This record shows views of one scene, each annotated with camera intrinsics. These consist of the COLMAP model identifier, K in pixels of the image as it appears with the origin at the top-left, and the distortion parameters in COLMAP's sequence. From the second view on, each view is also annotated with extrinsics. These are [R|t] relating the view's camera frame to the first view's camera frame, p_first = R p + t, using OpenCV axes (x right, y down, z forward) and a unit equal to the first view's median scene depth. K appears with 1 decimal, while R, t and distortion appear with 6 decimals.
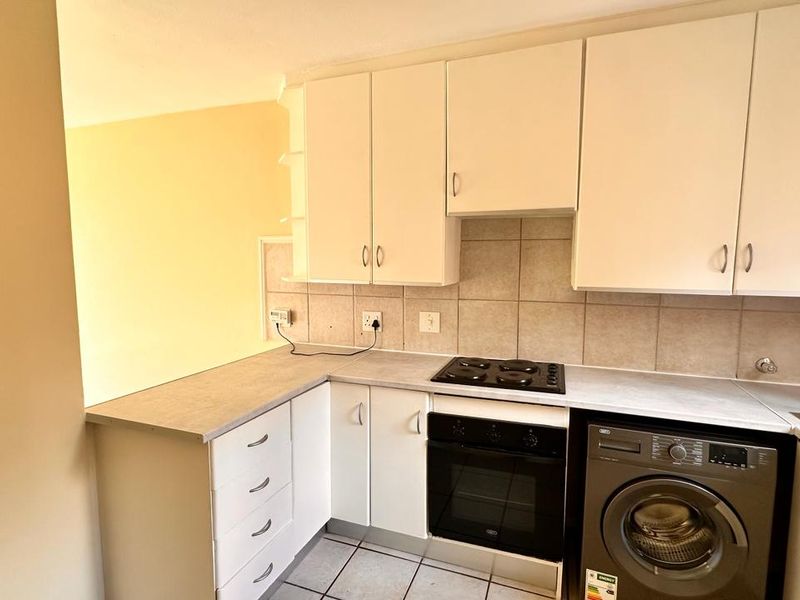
lens RADIAL K [[425.6, 0, 400.0], [0, 425.6, 300.0], [0, 0, 1]] dist [-0.003206, 0.000914]
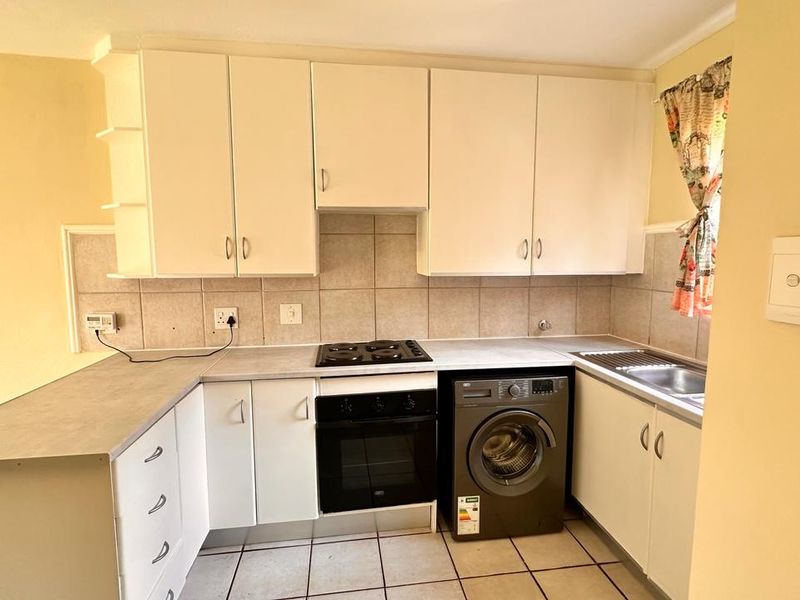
lens RADIAL K [[425.6, 0, 400.0], [0, 425.6, 300.0], [0, 0, 1]] dist [-0.003206, 0.000914]
pose [[0.875285, -0.055863, 0.480370, -0.231817], [0.054281, 0.998378, 0.017196, 0.018934], [-0.480551, 0.011023, 0.876898, -0.018226]]
